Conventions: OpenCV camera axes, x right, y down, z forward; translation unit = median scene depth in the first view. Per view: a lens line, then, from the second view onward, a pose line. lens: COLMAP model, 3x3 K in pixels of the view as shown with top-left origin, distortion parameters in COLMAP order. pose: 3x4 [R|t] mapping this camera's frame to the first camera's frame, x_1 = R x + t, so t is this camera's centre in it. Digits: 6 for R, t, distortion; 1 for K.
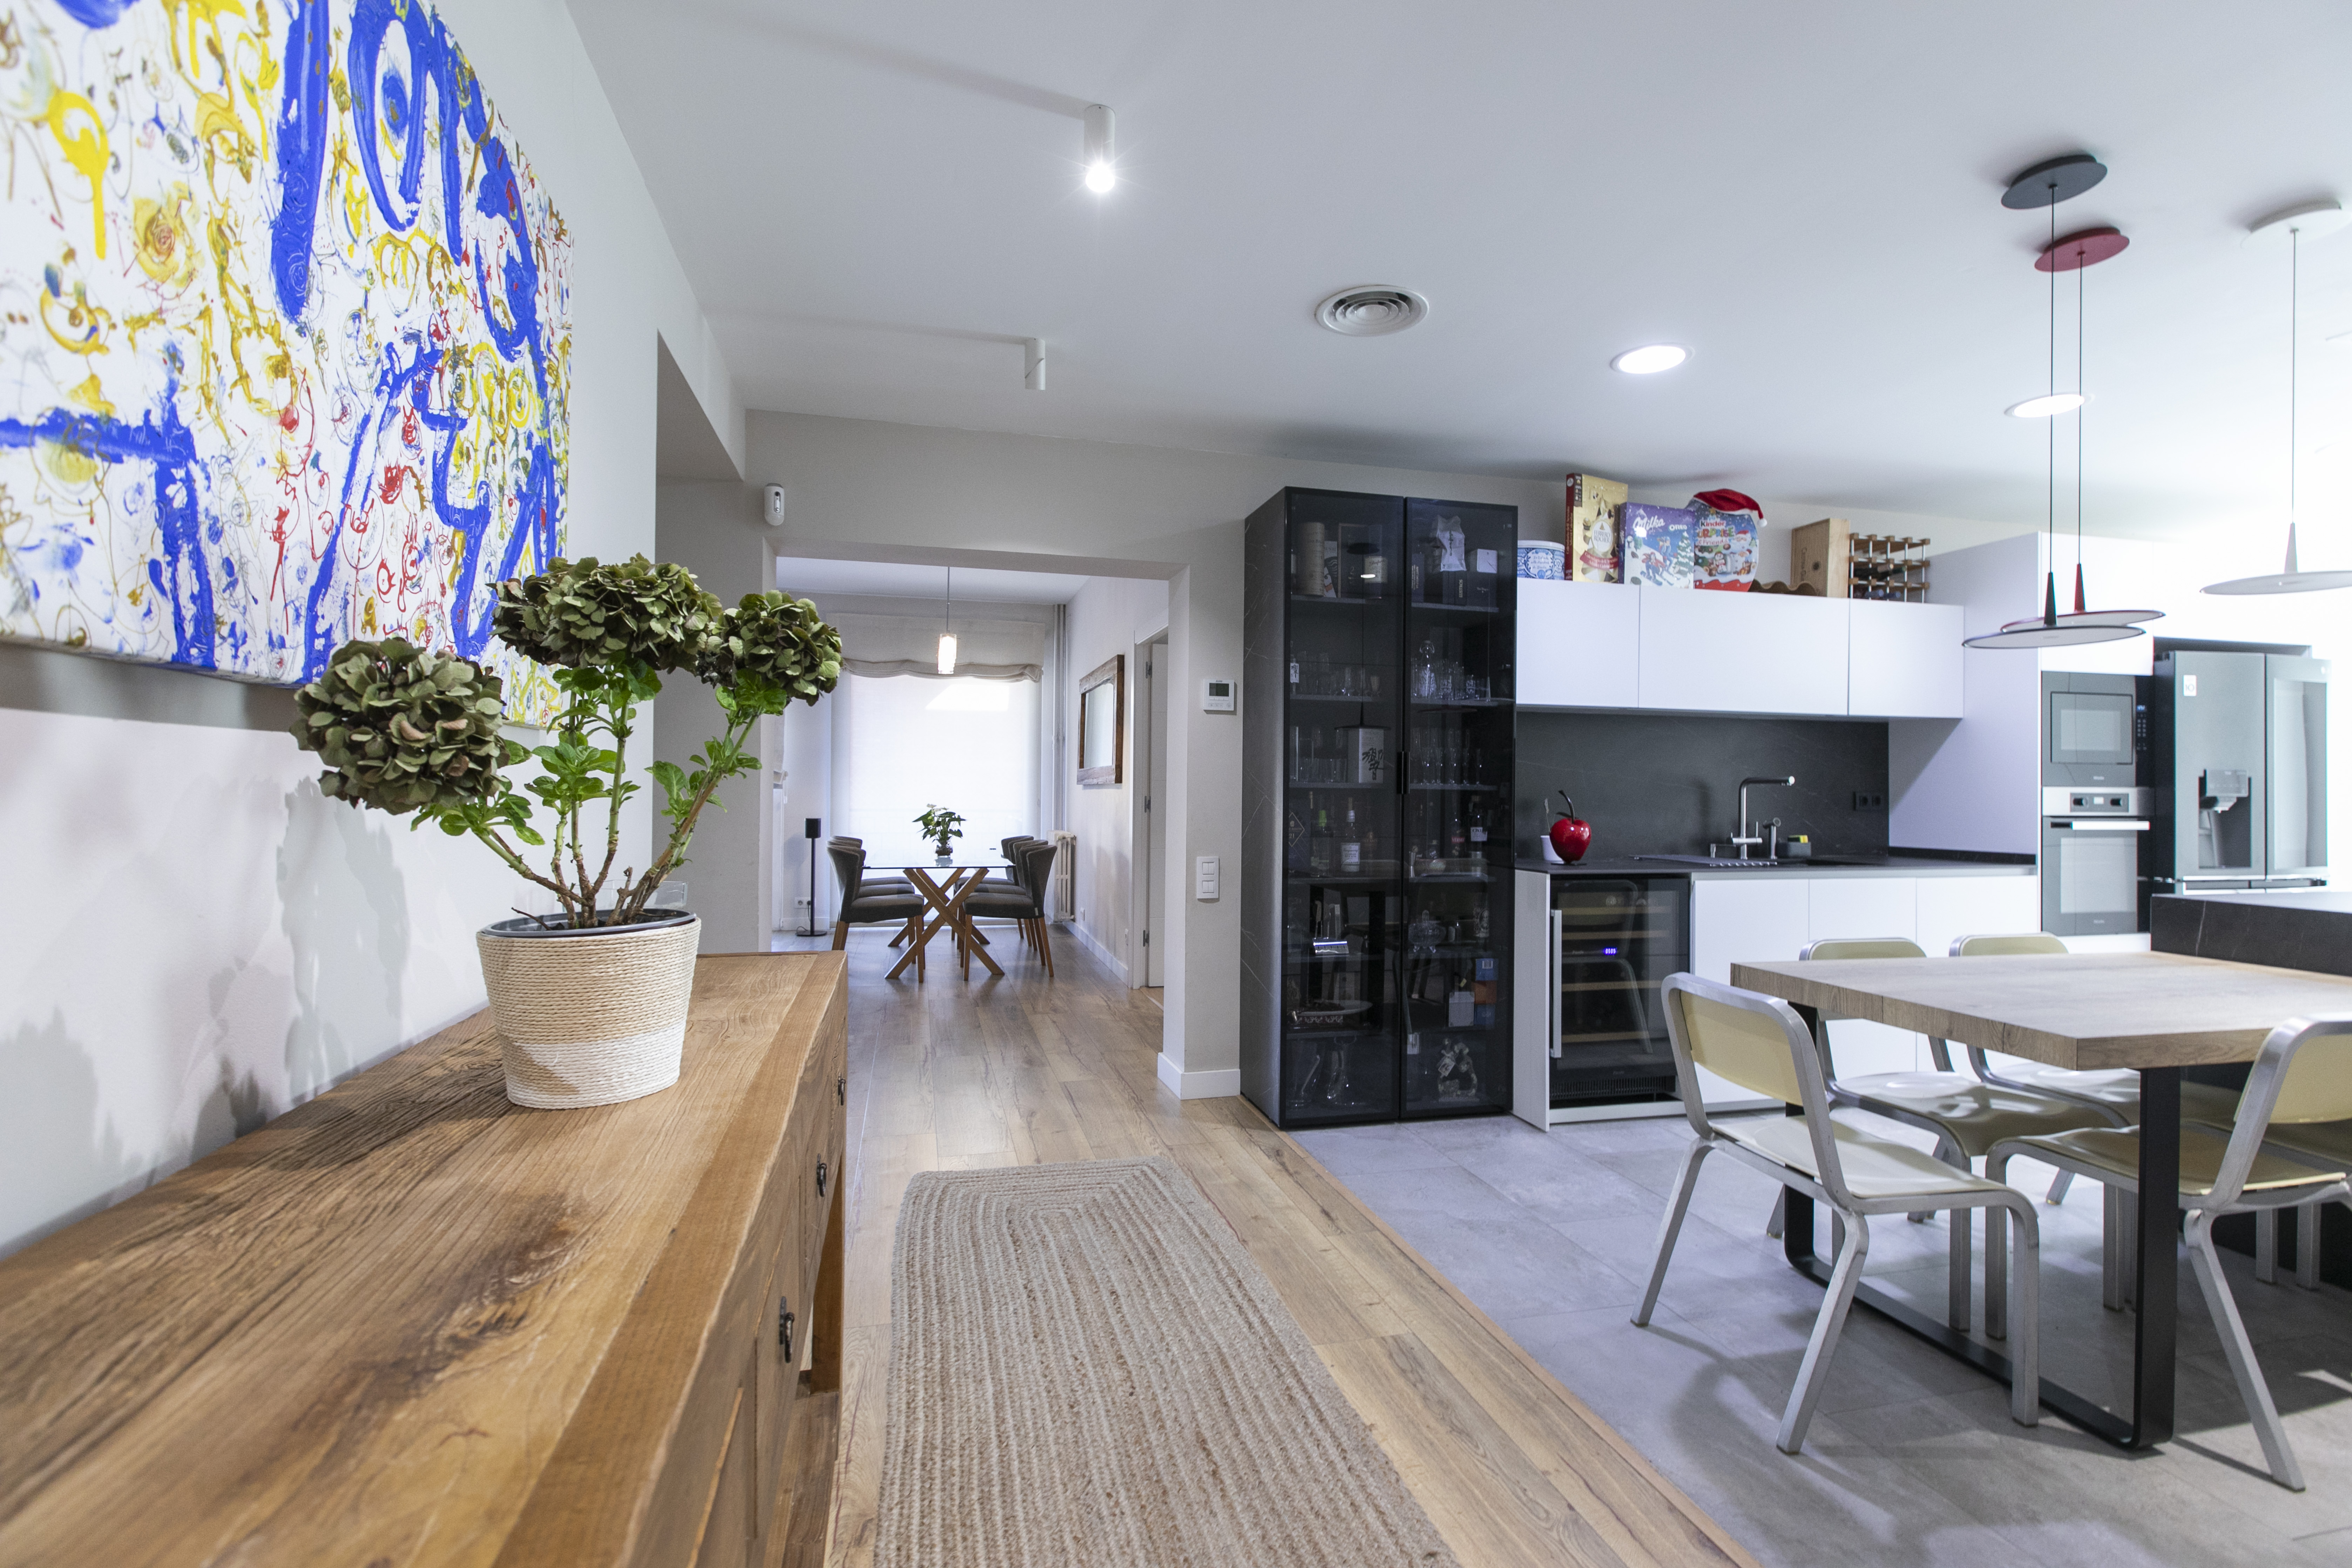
lens RADIAL K [[1082.0, 0, 1168.9], [0, 1082.0, 786.0], [0, 0, 1]] dist [0.003935, -0.002359]
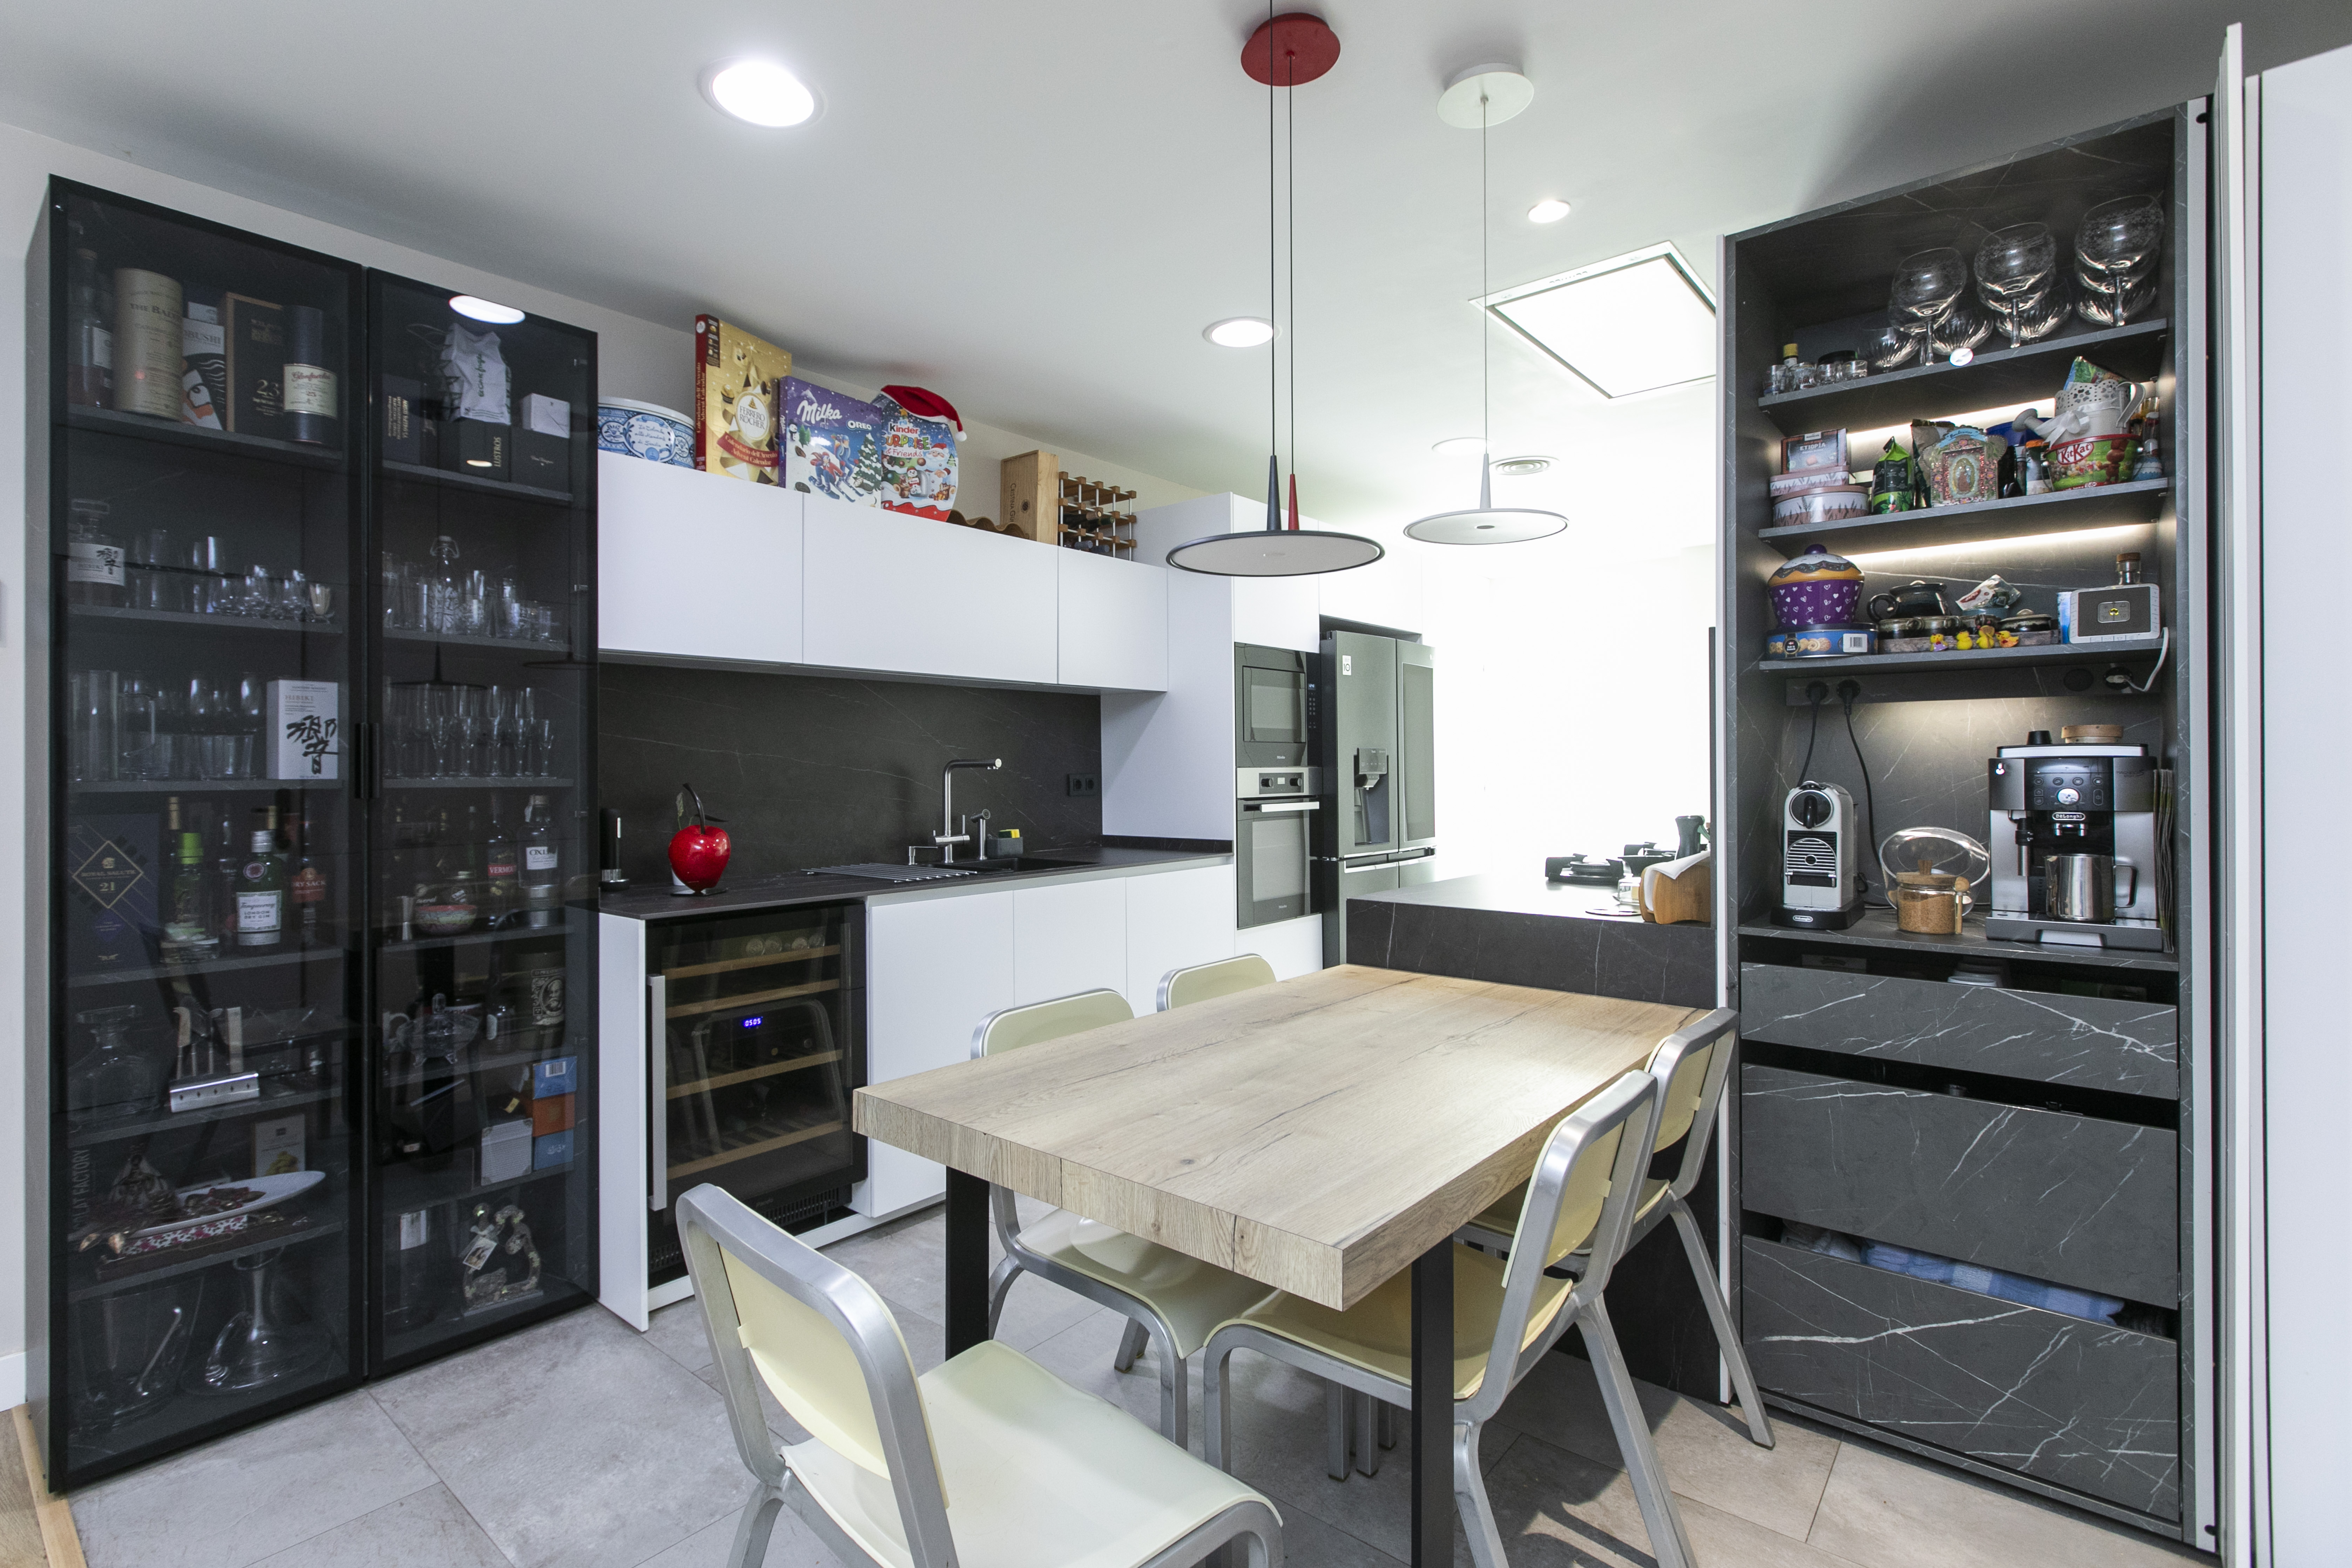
lens RADIAL K [[1082.0, 0, 1145.2], [0, 1082.0, 774.9], [0, 0, 1]] dist [0.003935, -0.002359]
pose [[0.814315, -0.017635, 0.580155, 0.226963], [0.009742, 0.999813, 0.016717, -0.010428], [-0.580341, -0.007961, 0.814334, 0.324206]]
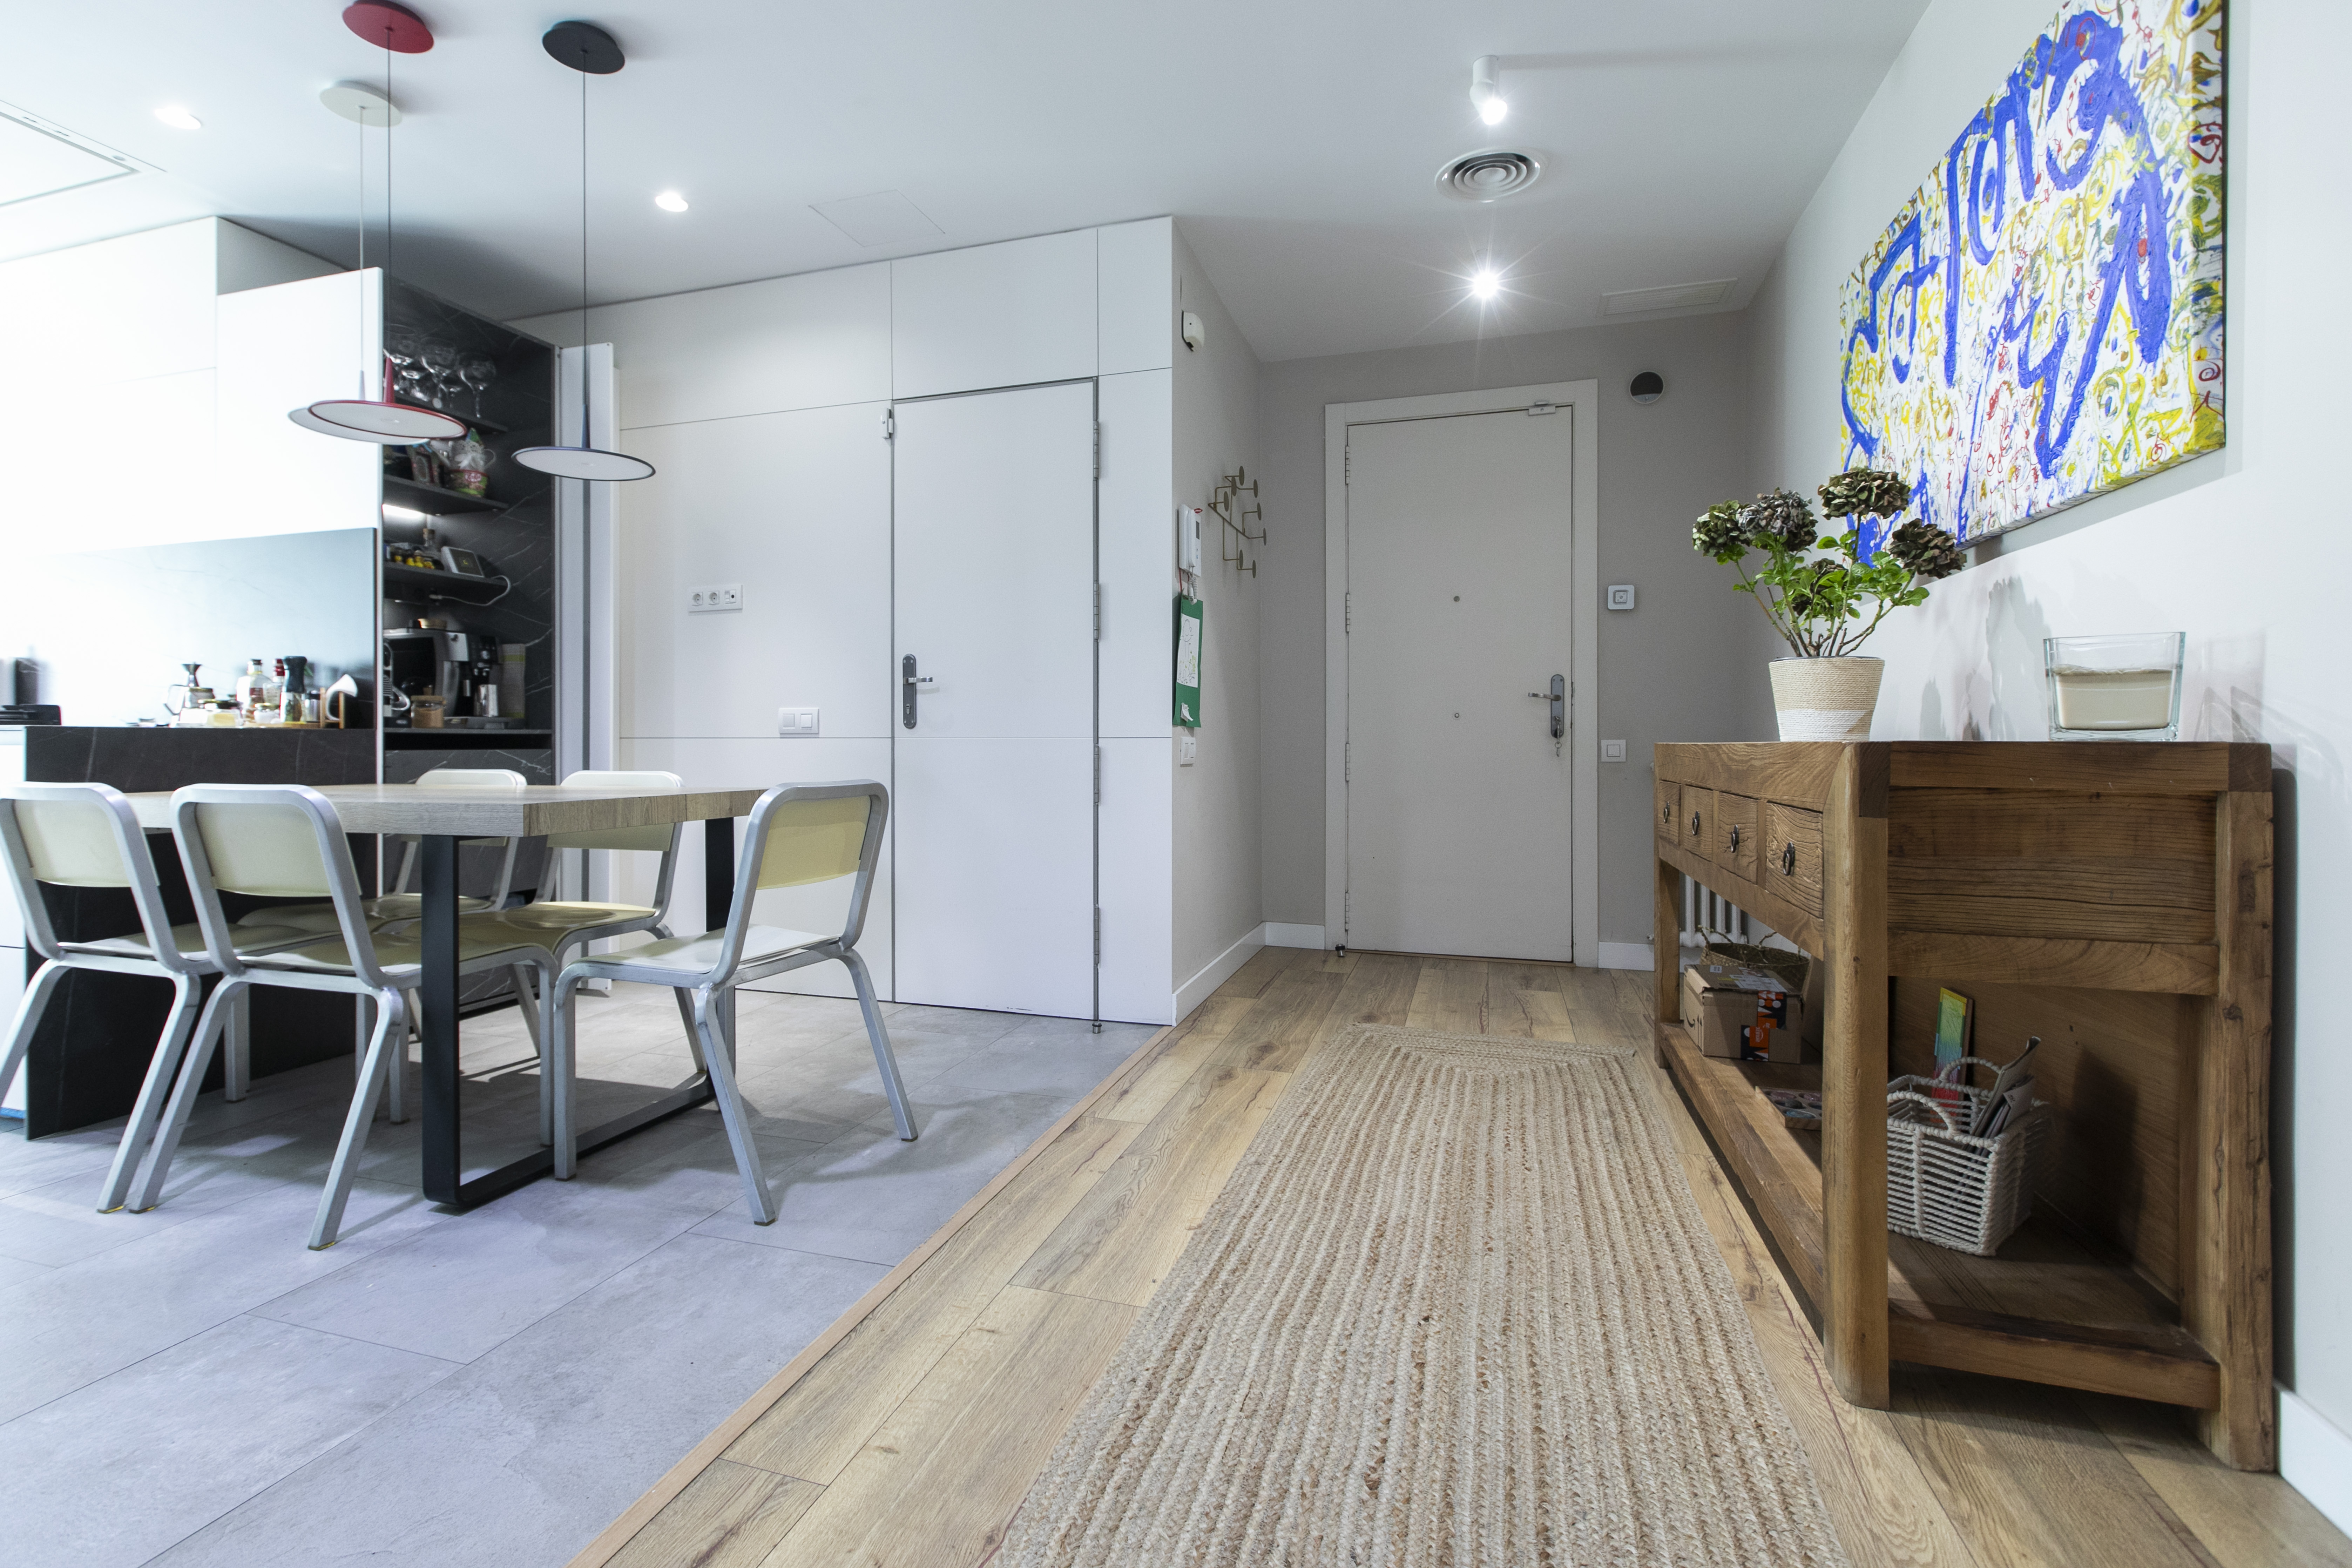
lens RADIAL K [[1082.0, 0, 1116.4], [0, 1082.0, 747.8], [0, 0, 1]] dist [0.003935, -0.002359]
pose [[-0.847161, -0.011920, 0.531202, -0.144855], [-0.009494, 0.999928, 0.007296, 0.084490], [-0.531251, 0.001137, -0.847214, 1.013992]]
